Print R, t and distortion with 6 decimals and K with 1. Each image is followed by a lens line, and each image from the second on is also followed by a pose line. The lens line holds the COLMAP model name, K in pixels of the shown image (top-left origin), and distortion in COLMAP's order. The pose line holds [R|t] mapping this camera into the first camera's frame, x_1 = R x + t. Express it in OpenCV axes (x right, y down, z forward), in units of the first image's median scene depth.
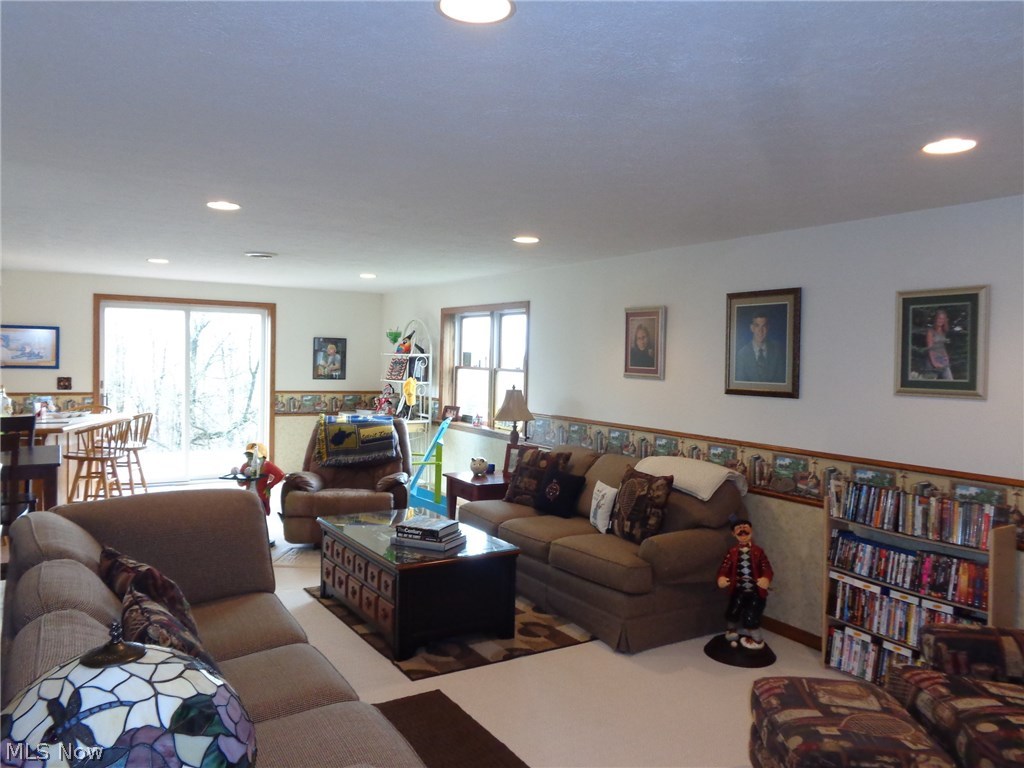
lens RADIAL K [[769.2, 0, 514.1], [0, 769.2, 381.7], [0, 0, 1]] dist [0.005320, -0.000156]
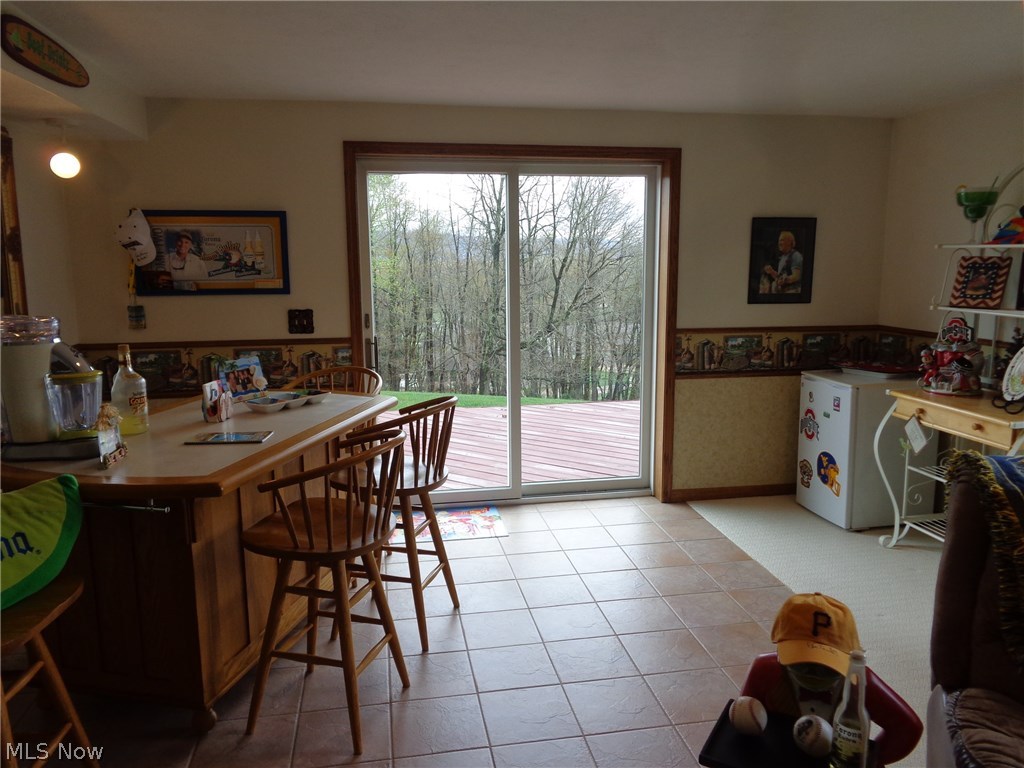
lens RADIAL K [[769.2, 0, 511.9], [0, 769.2, 381.0], [0, 0, 1]] dist [0.005320, -0.000156]
pose [[0.932488, 0.031557, -0.359821, -0.252047], [0.014104, 0.992235, 0.123572, -0.019398], [0.360927, -0.120305, 0.924802, 0.544421]]
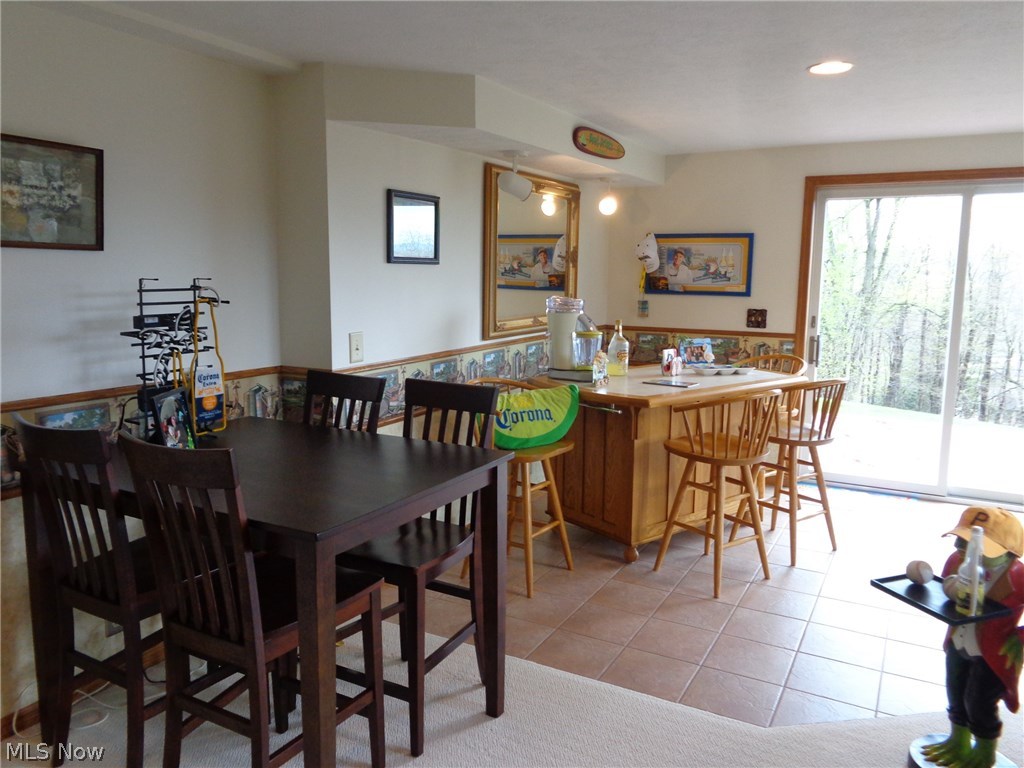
lens RADIAL K [[769.2, 0, 513.7], [0, 769.2, 386.2], [0, 0, 1]] dist [0.005320, -0.000156]
pose [[0.502045, 0.114172, -0.857272, -0.105364], [-0.029408, 0.992928, 0.115017, -0.009681], [0.864341, -0.032533, 0.501852, 0.462665]]
